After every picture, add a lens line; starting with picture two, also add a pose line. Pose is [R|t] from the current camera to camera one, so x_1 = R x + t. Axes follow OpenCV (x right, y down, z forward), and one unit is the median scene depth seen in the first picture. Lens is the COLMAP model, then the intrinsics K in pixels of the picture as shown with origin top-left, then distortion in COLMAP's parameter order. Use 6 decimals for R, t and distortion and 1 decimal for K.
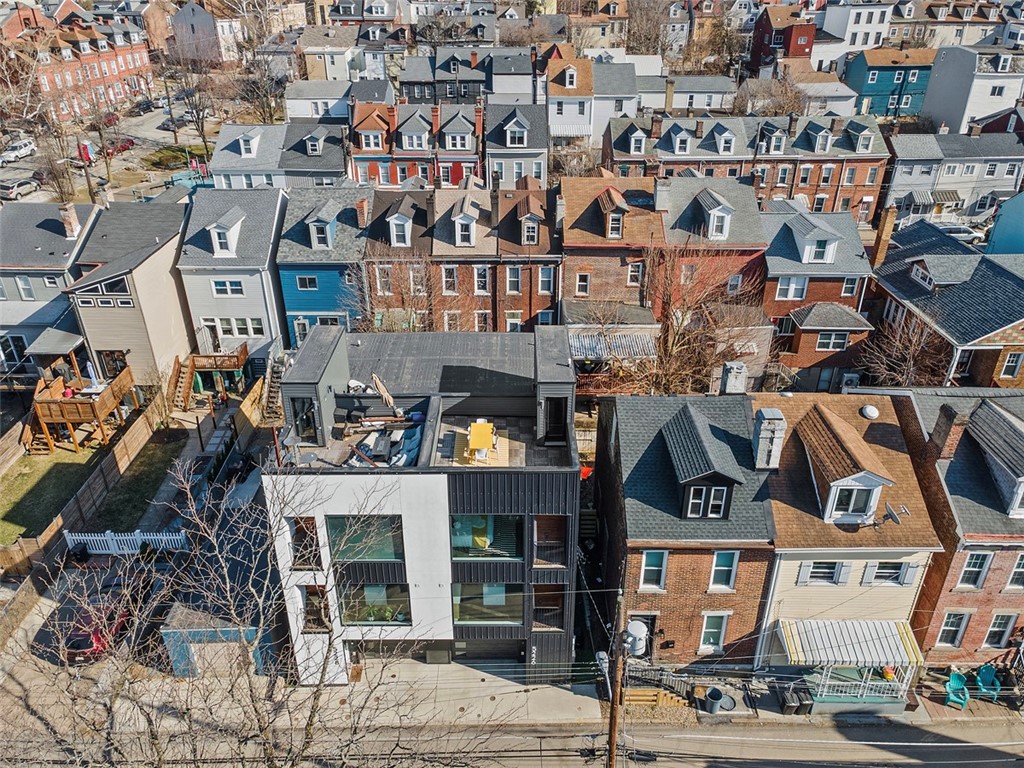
lens RADIAL K [[743.7, 0, 512.0], [0, 743.7, 376.7], [0, 0, 1]] dist [0.048082, 0.006327]
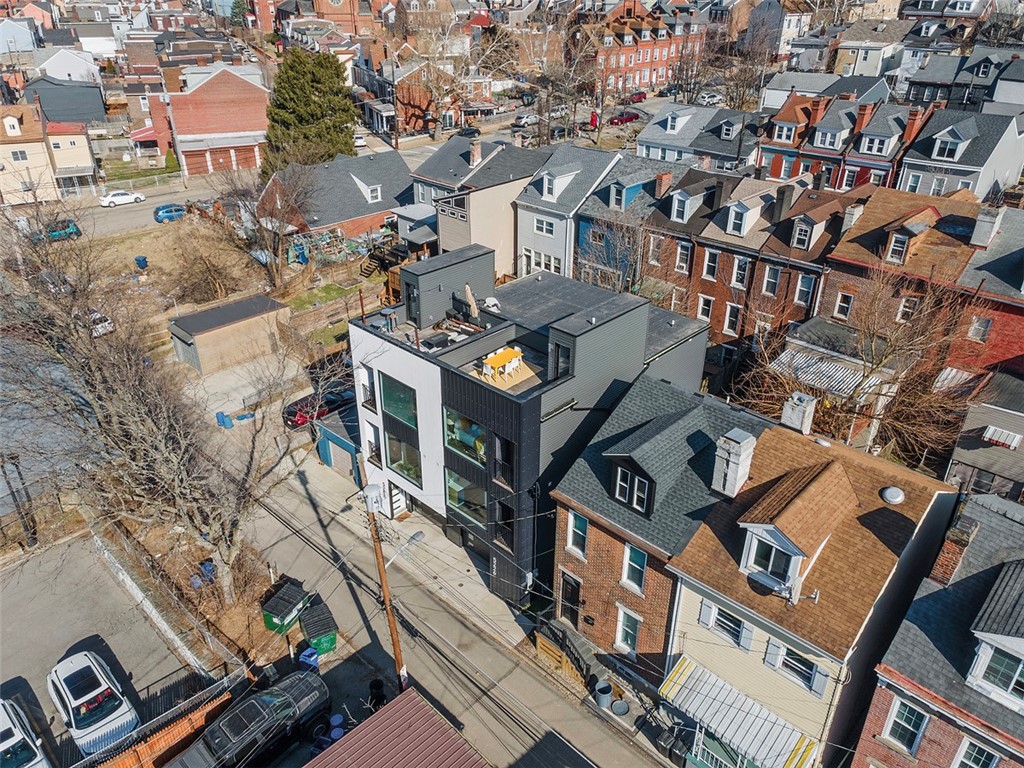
lens RADIAL K [[743.7, 0, 512.0], [0, 743.7, 376.7], [0, 0, 1]] dist [0.048082, 0.006327]
pose [[0.722003, 0.334401, -0.605712, 0.384879], [-0.335245, 0.934897, 0.116528, -0.017220], [0.605246, 0.118928, 0.787105, 0.069134]]
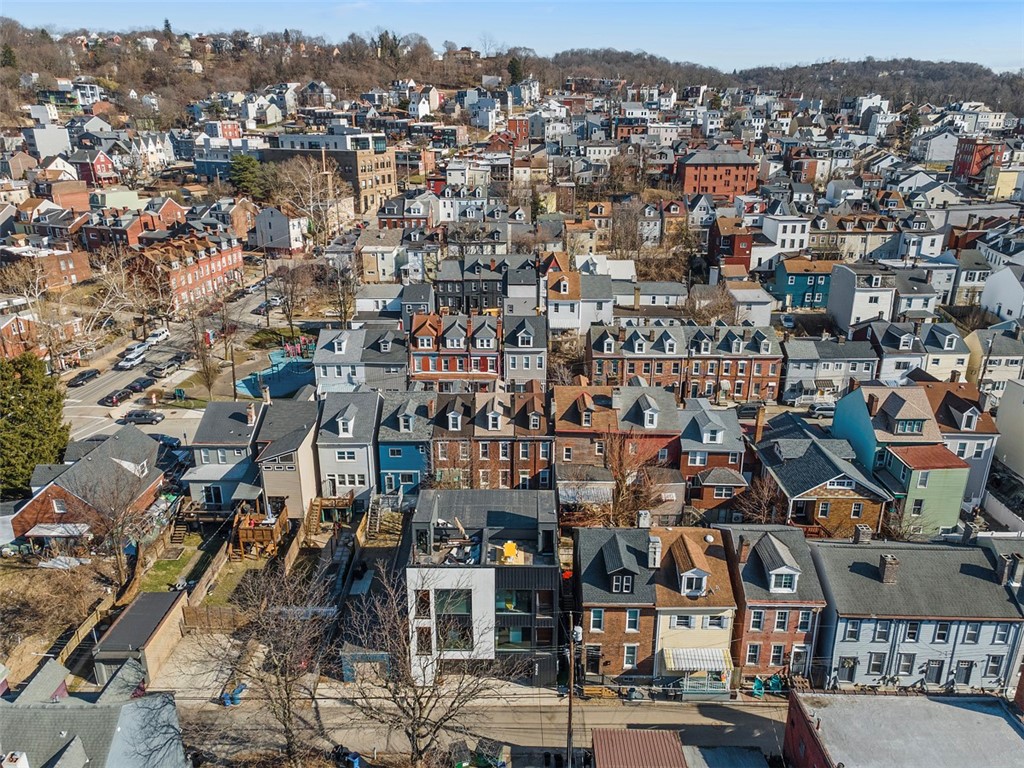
lens RADIAL K [[743.7, 0, 512.0], [0, 743.7, 376.7], [0, 0, 1]] dist [0.048082, 0.006327]
pose [[0.999967, 0.004354, -0.006827, -0.014466], [-0.005375, 0.987501, -0.157518, -0.036716], [0.006056, 0.157549, 0.987493, -0.606050]]
